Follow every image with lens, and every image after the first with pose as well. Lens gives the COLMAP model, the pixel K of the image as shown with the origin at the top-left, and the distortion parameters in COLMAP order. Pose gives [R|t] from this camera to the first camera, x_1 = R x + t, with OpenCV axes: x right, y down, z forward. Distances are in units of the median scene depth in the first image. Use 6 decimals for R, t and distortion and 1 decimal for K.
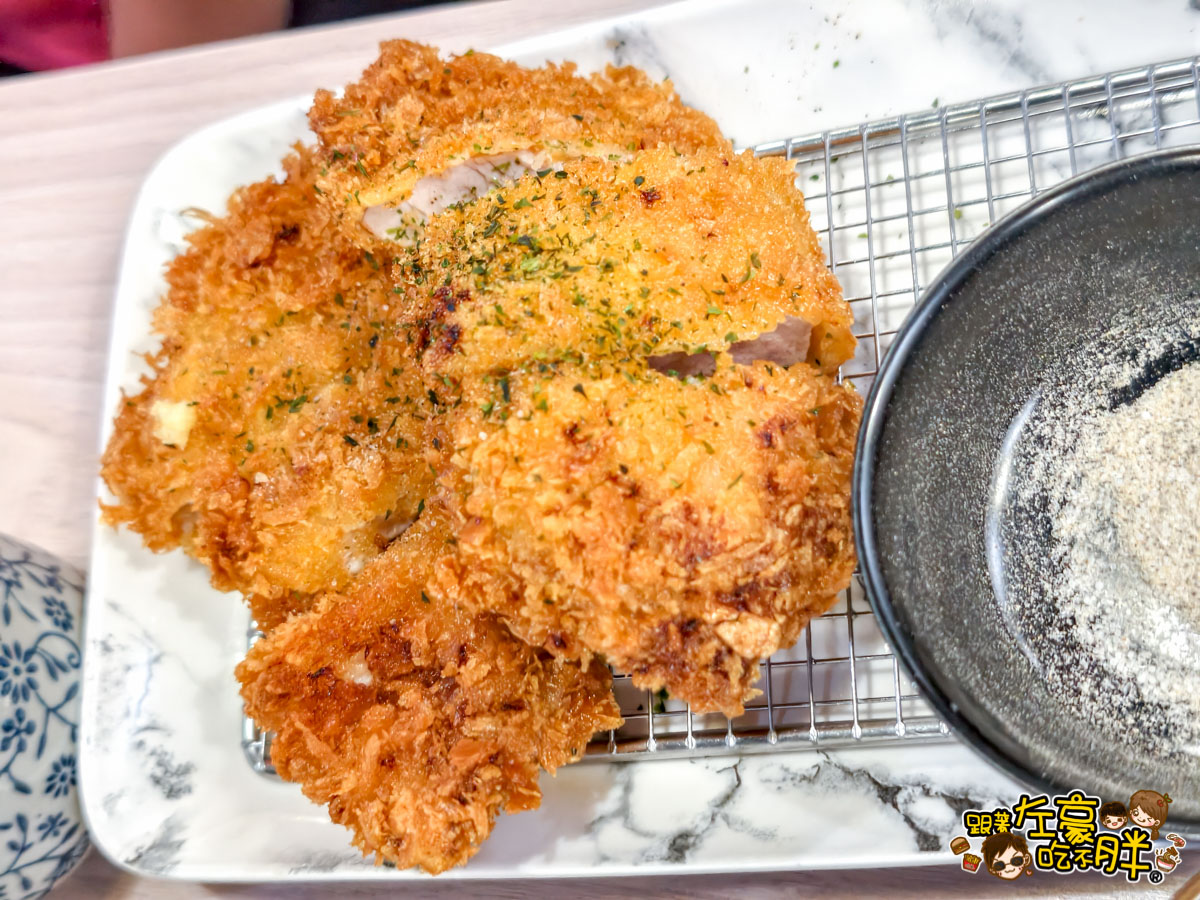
lens RADIAL K [[1707.4, 0, 615.6], [0, 1707.4, 449.1], [0, 0, 1]] dist [0.202213, -0.889367]
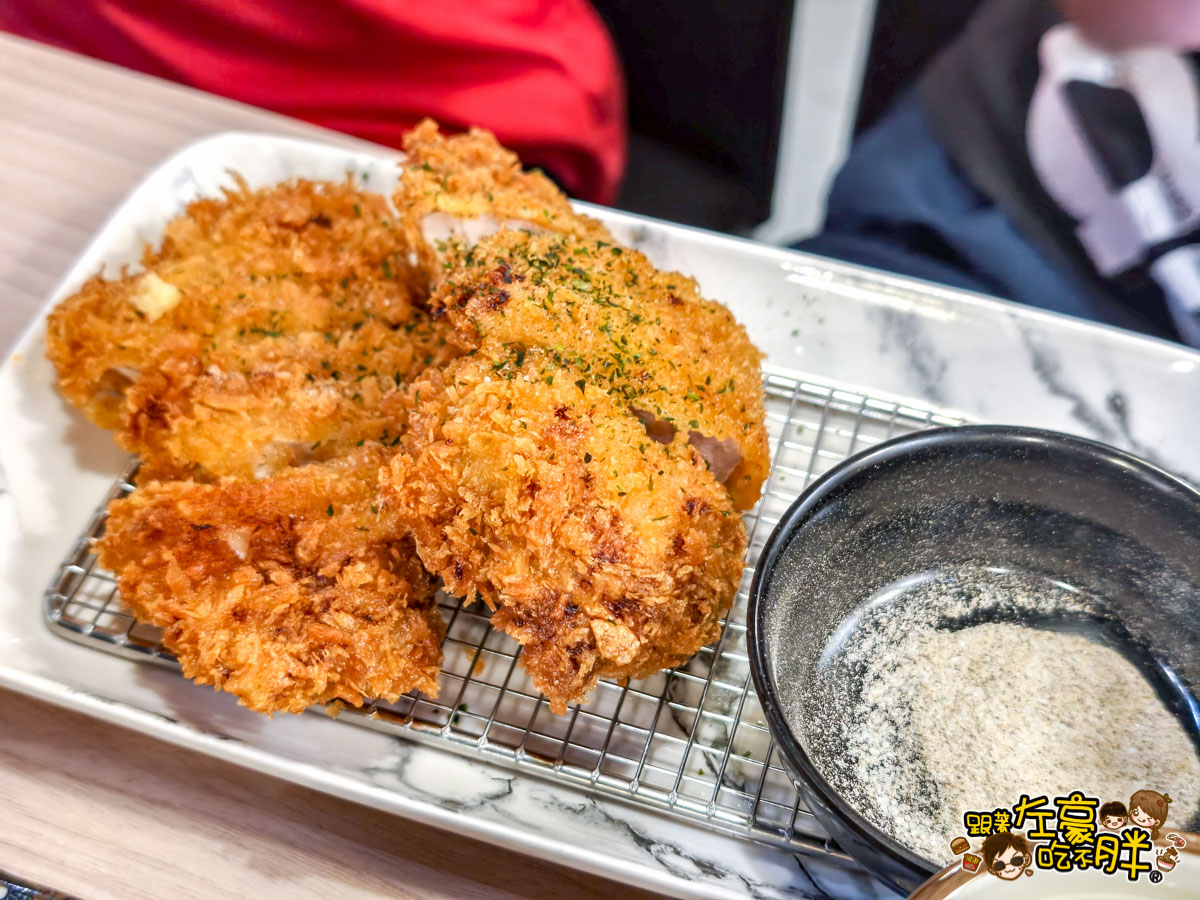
lens RADIAL K [[1674.1, 0, 600.0], [0, 1674.1, 450.0], [0, 0, 1]] dist [0.216085, -0.829438]
pose [[0.859447, 0.490090, 0.145471, -0.149552], [-0.421684, 0.840482, -0.340254, 0.374610], [-0.289021, 0.231087, 0.929013, -0.061052]]
